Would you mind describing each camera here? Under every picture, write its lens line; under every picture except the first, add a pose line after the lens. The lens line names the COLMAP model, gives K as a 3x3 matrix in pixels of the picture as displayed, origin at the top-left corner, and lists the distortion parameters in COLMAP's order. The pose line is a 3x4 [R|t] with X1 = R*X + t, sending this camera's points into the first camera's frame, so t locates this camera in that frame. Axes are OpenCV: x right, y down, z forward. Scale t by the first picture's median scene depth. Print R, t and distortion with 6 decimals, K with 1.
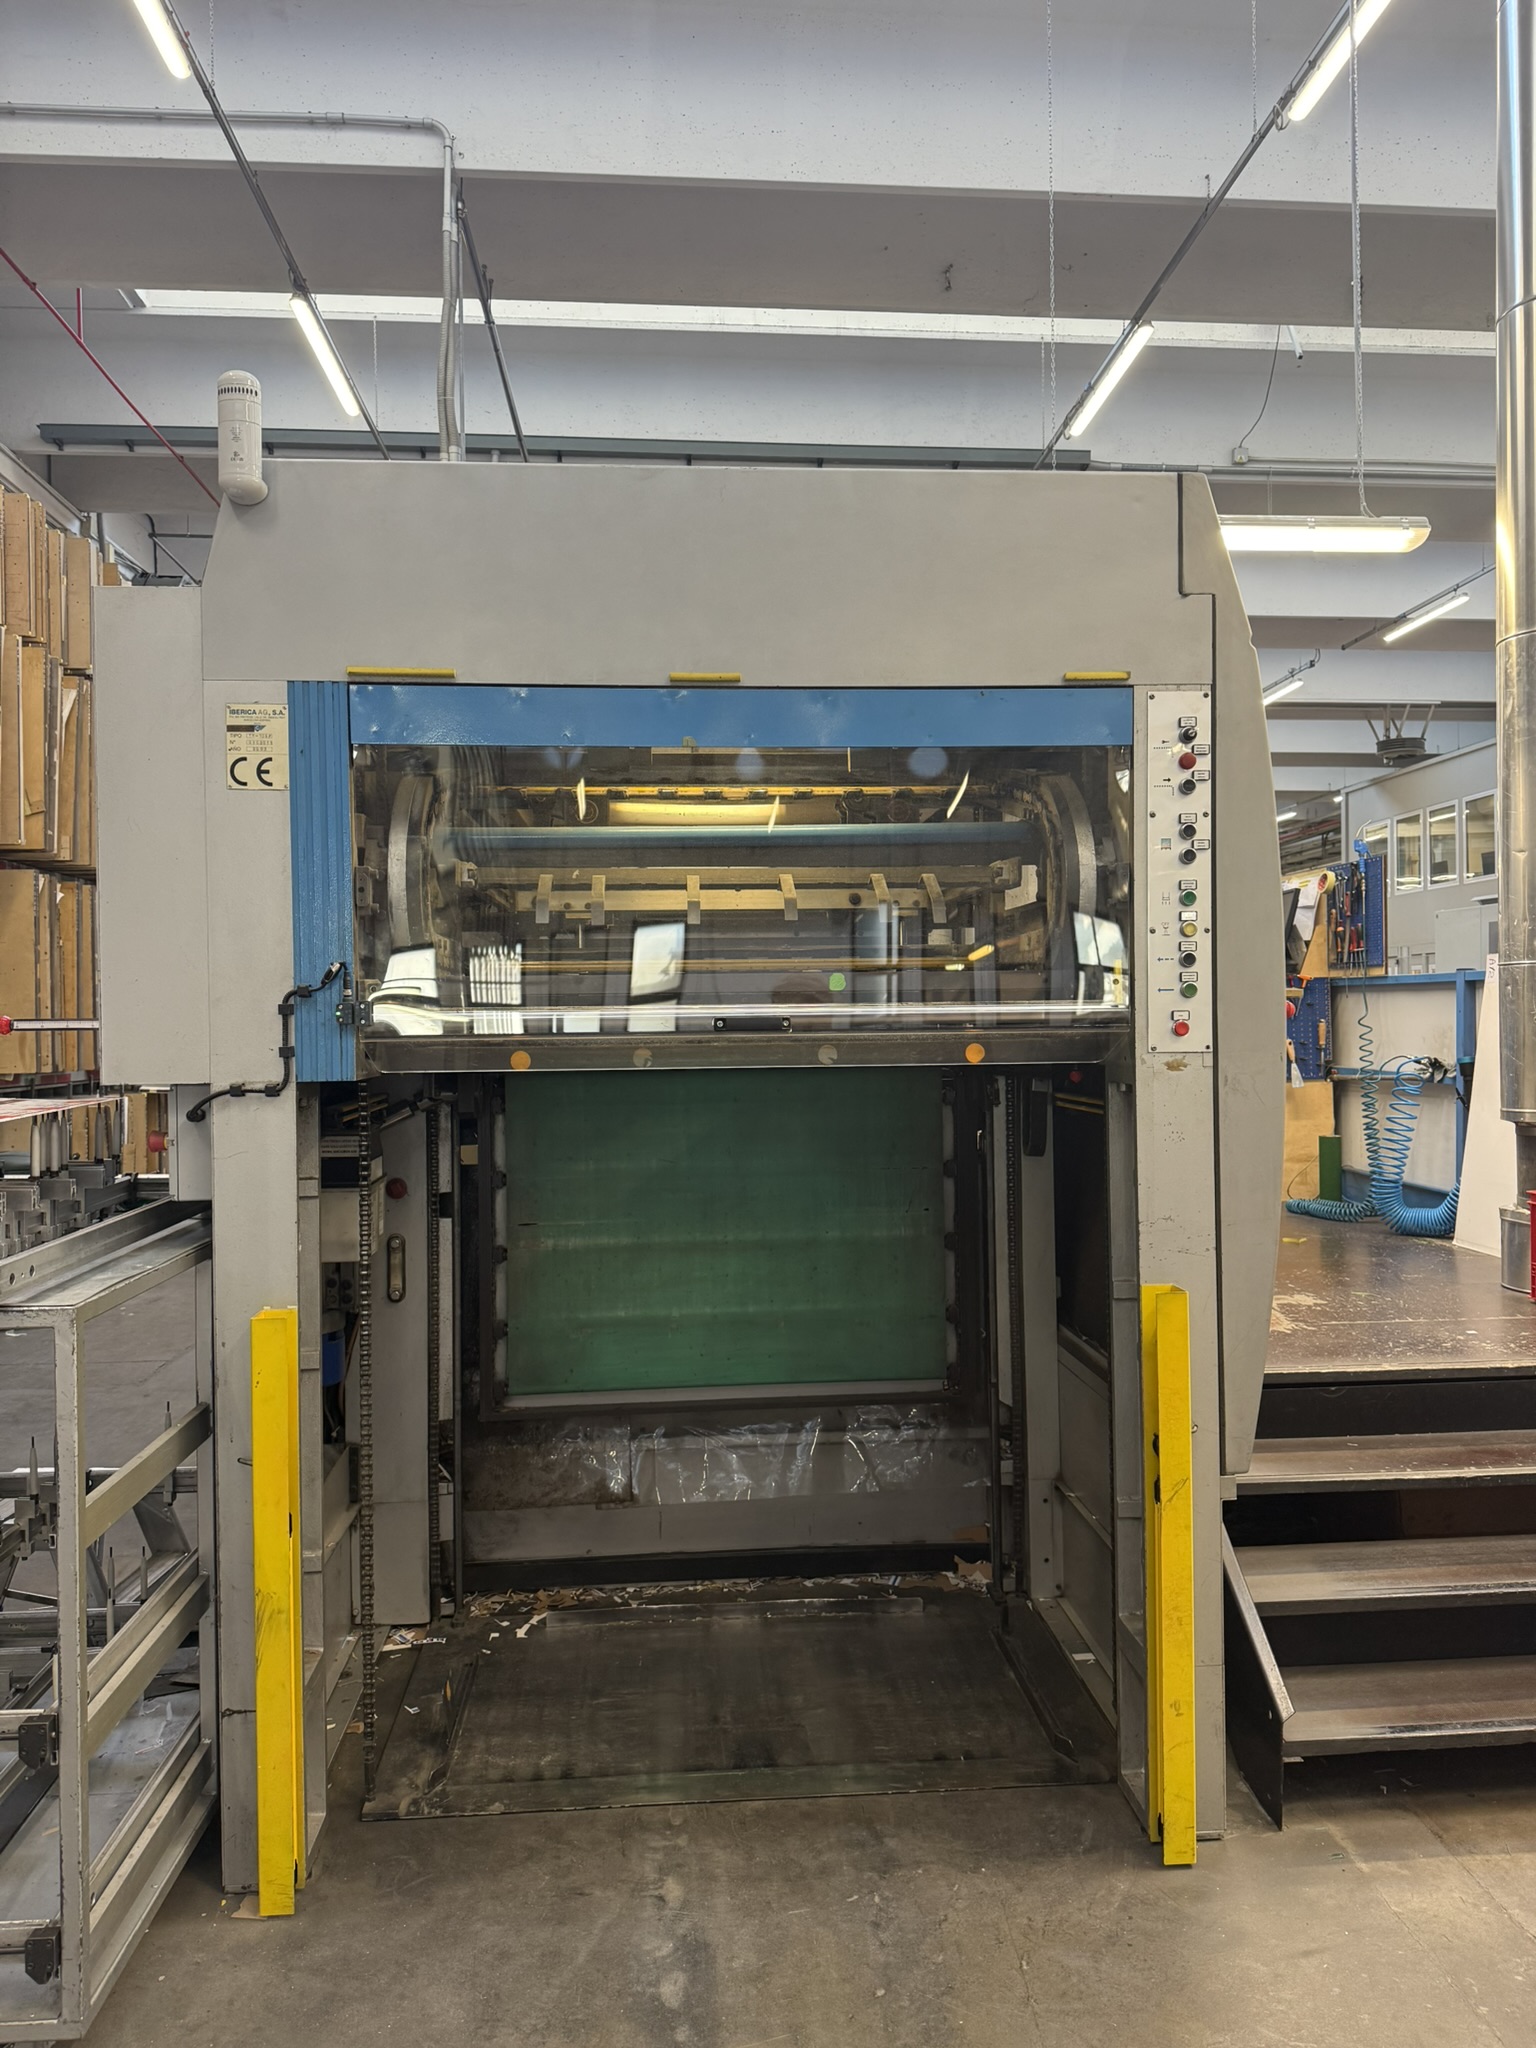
lens RADIAL K [[1422.6, 0, 768.0], [0, 1422.6, 1024.0], [0, 0, 1]] dist [0.124556, -0.150342]
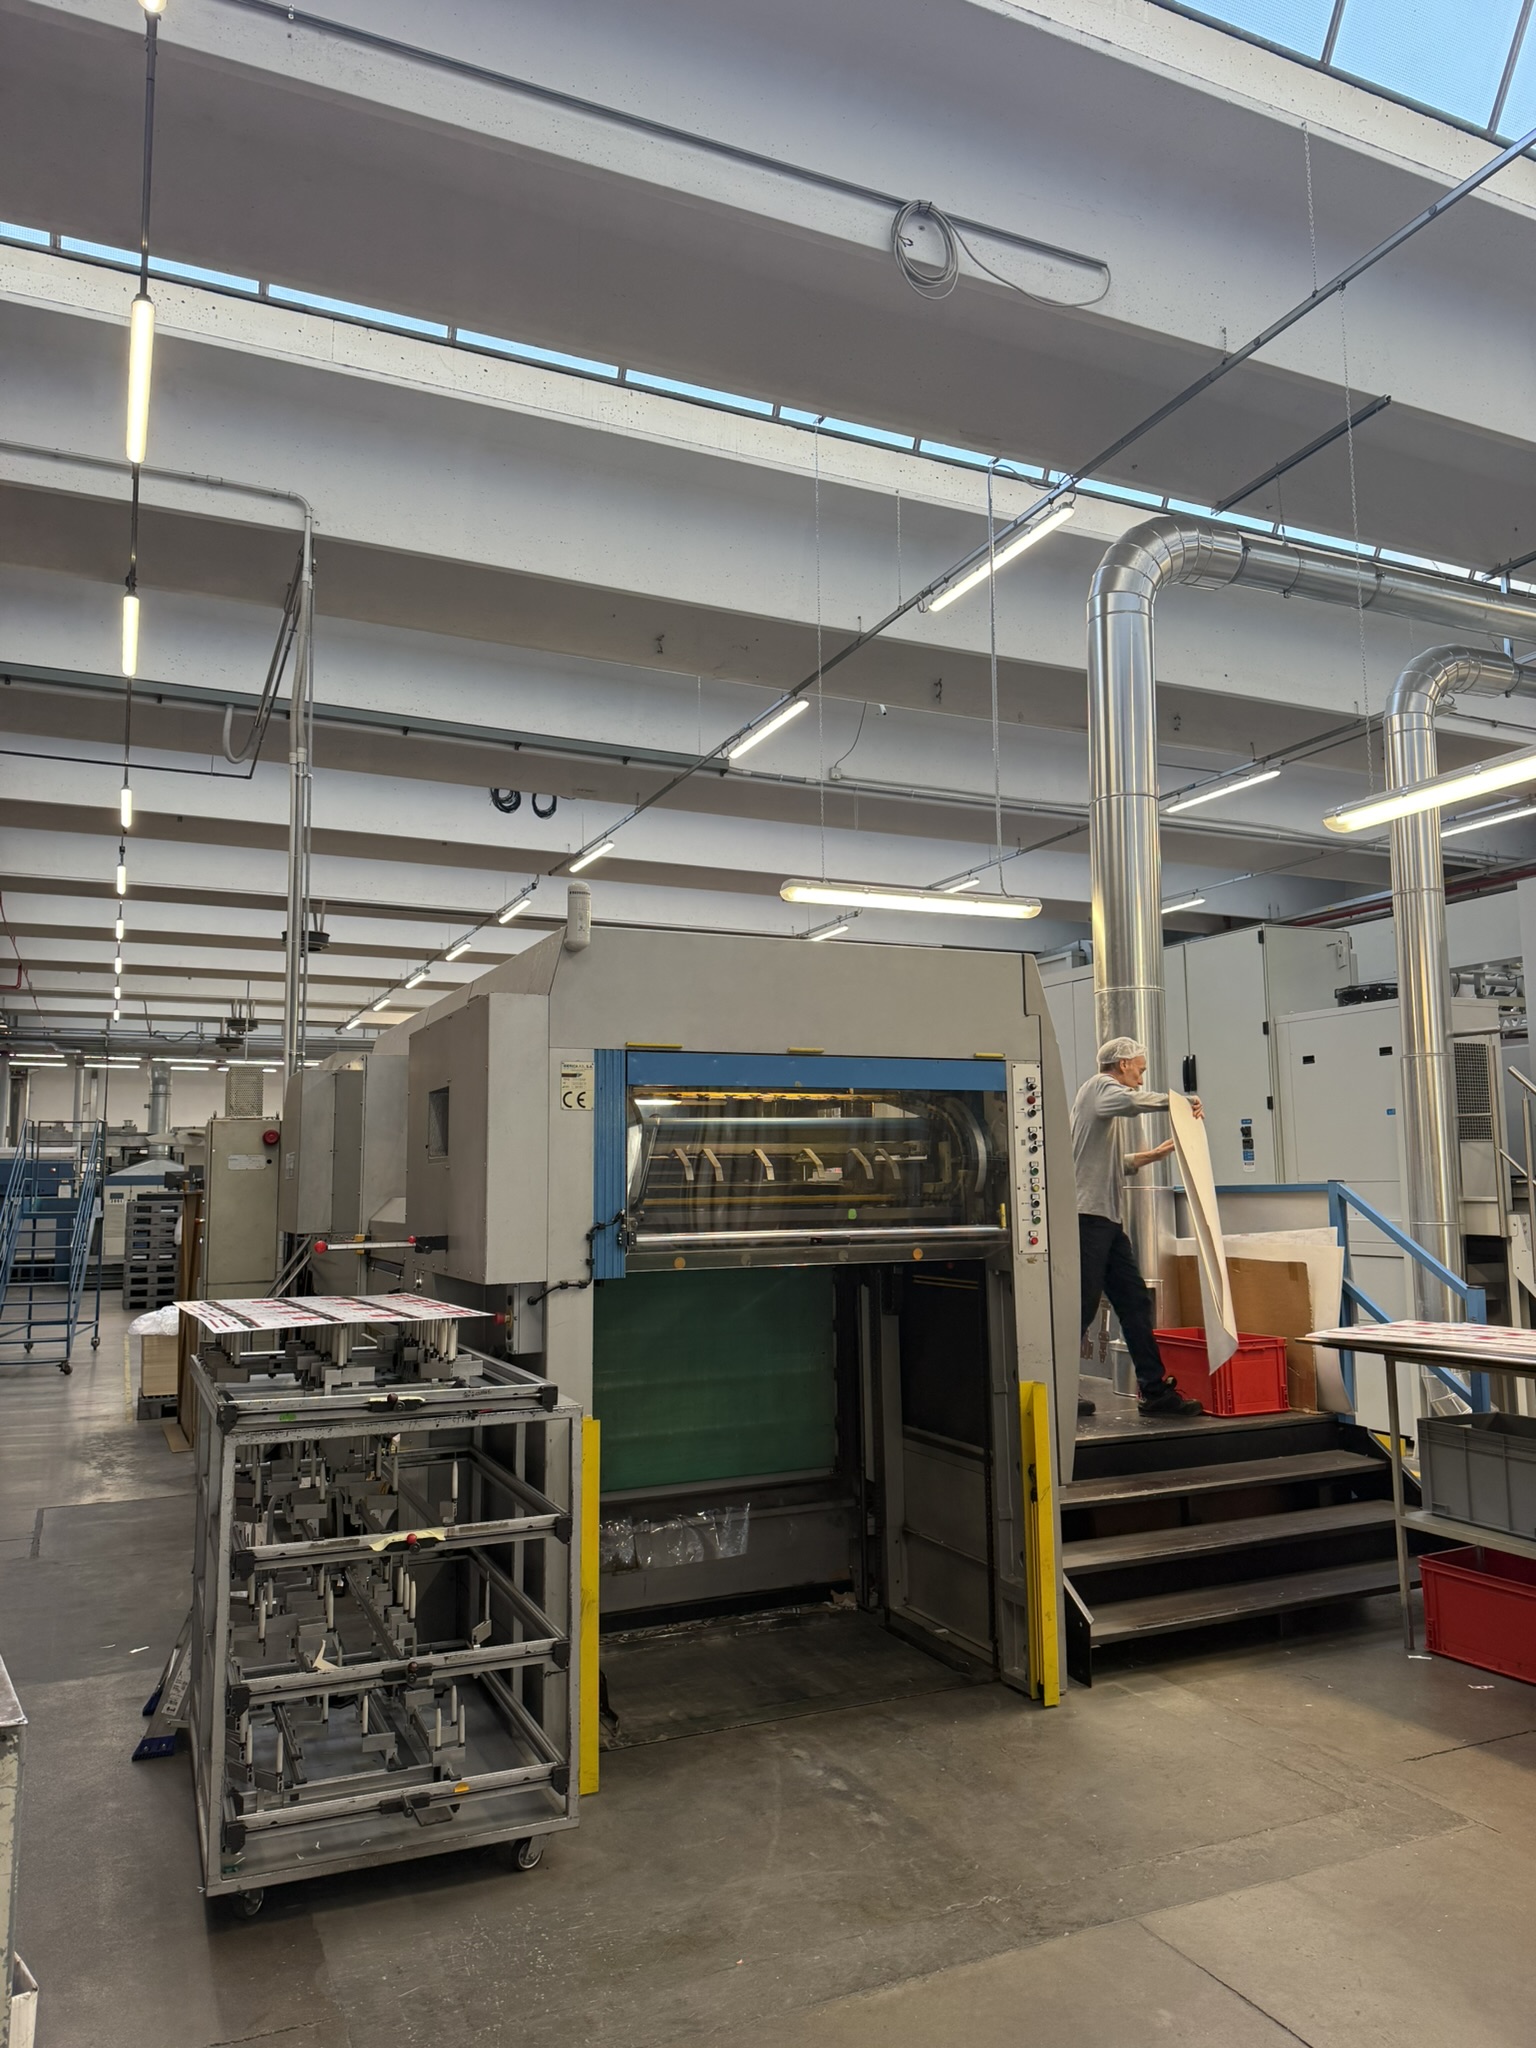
lens RADIAL K [[1413.7, 0, 778.2], [0, 1413.7, 1028.6], [0, 0, 1]] dist [0.152490, -0.145387]
pose [[0.939305, 0.038653, 0.340900, -0.488650], [0.002346, 0.992886, -0.119043, -0.037401], [-0.343076, 0.112617, 0.932532, -0.480106]]
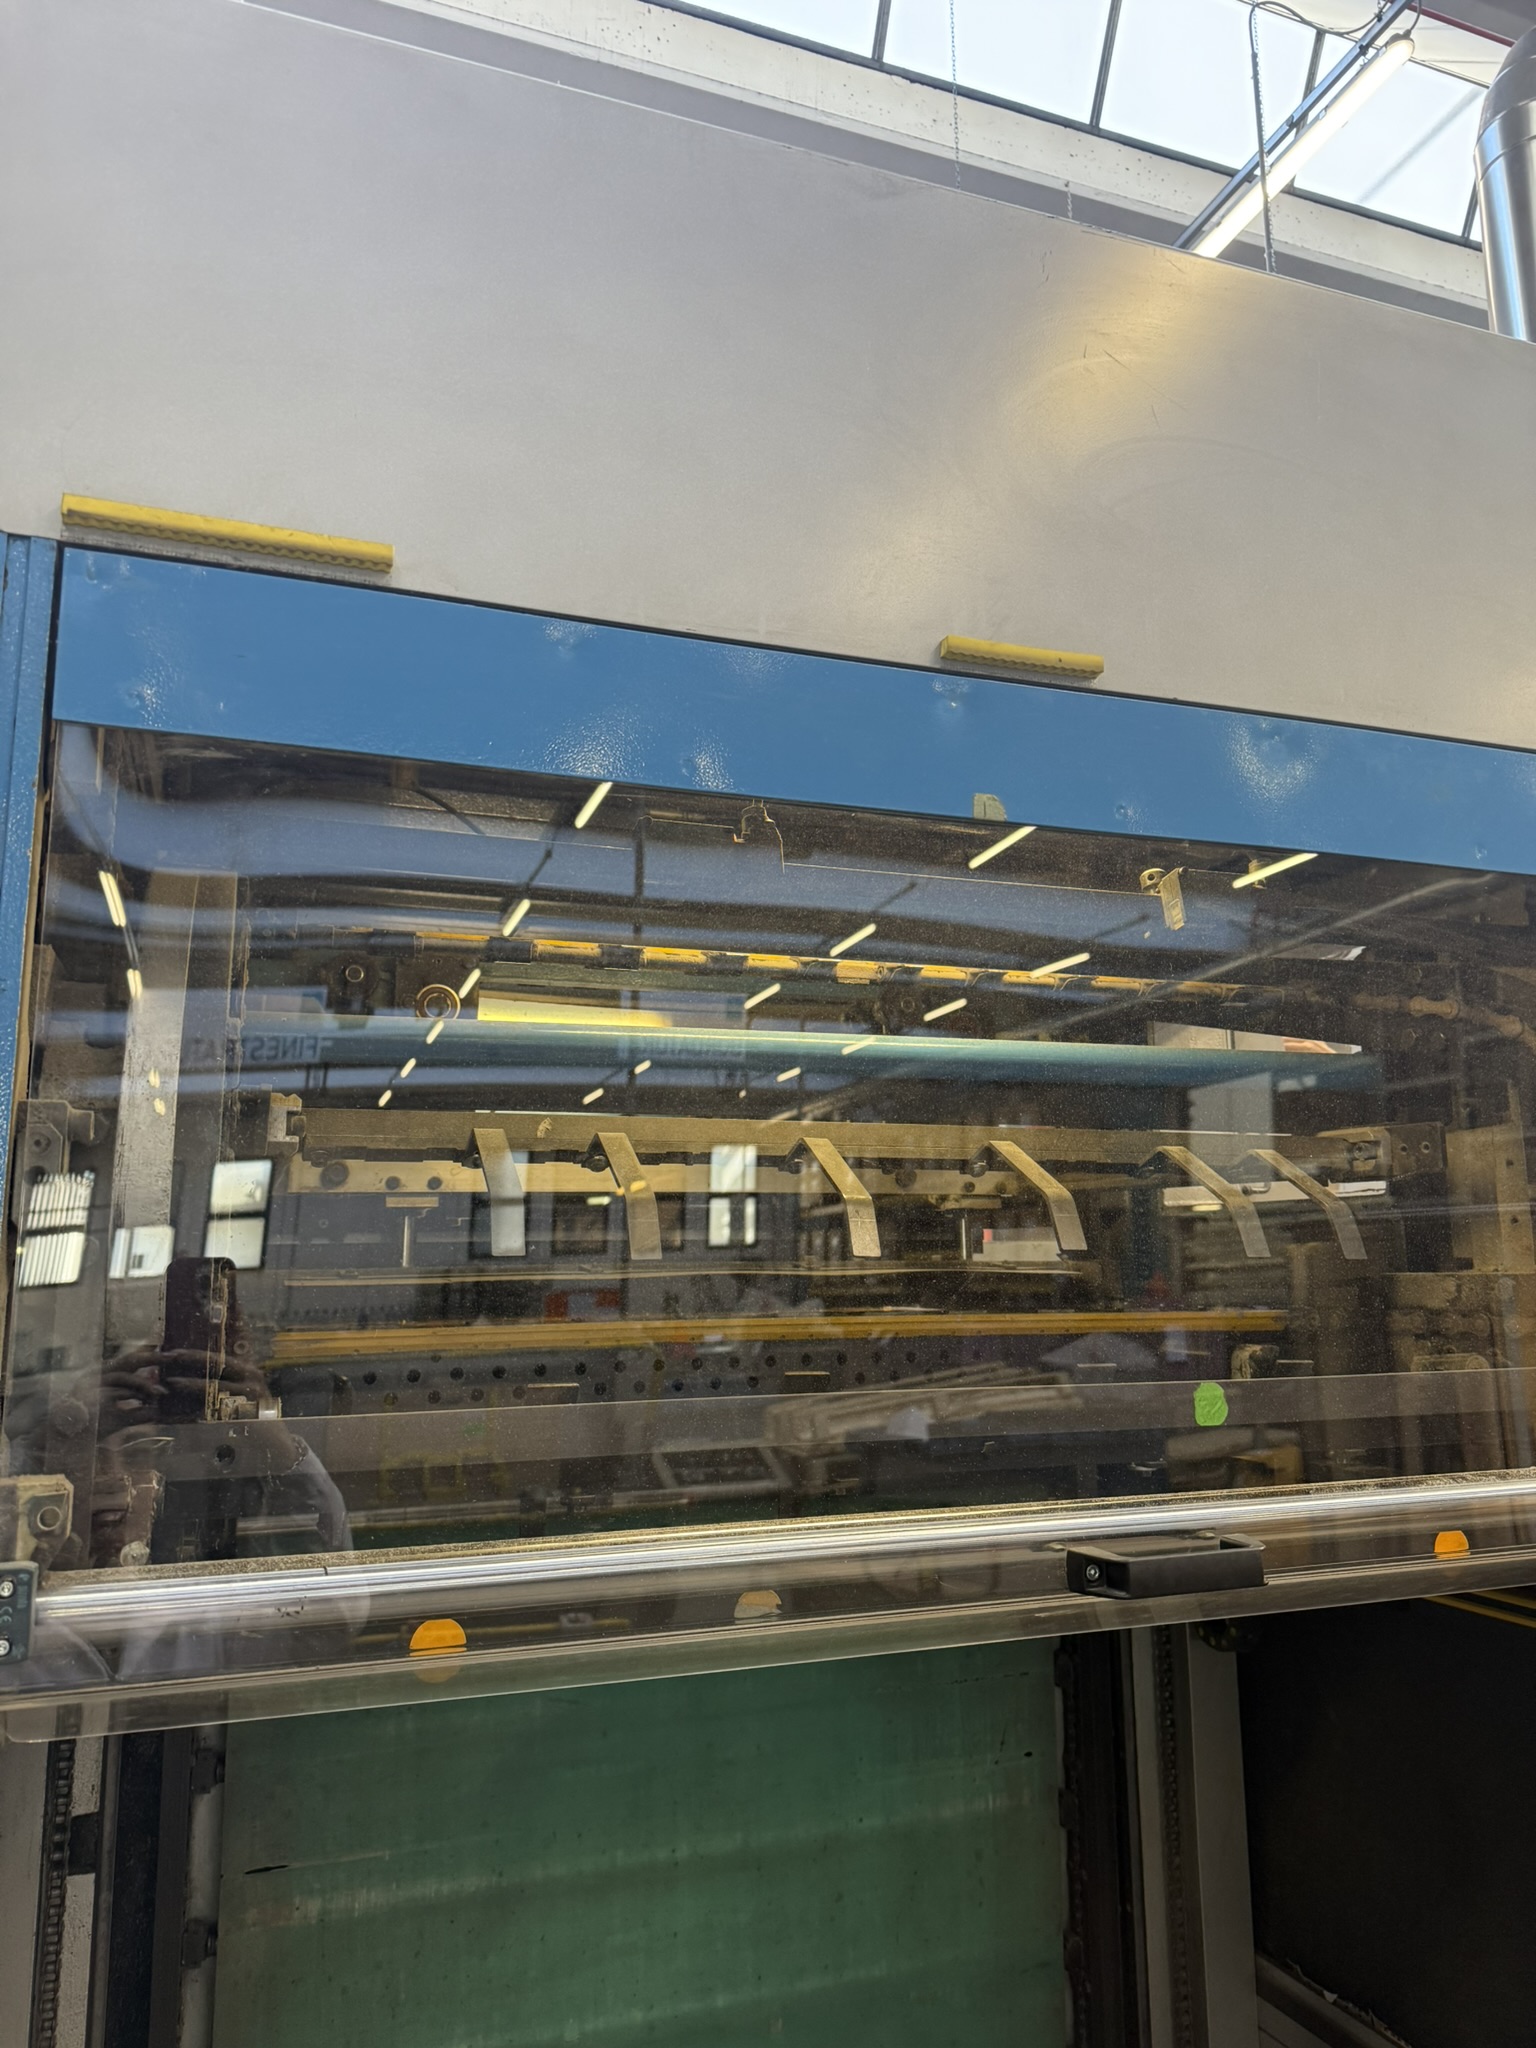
lens RADIAL K [[1439.3, 0, 766.8], [0, 1439.3, 967.5], [0, 0, 1]] dist [0.004525, -0.026843]
pose [[0.965356, 0.056844, 0.254670, -0.146246], [-0.002835, 0.978210, -0.207598, -0.051150], [-0.260921, 0.199684, 0.944482, 0.457177]]
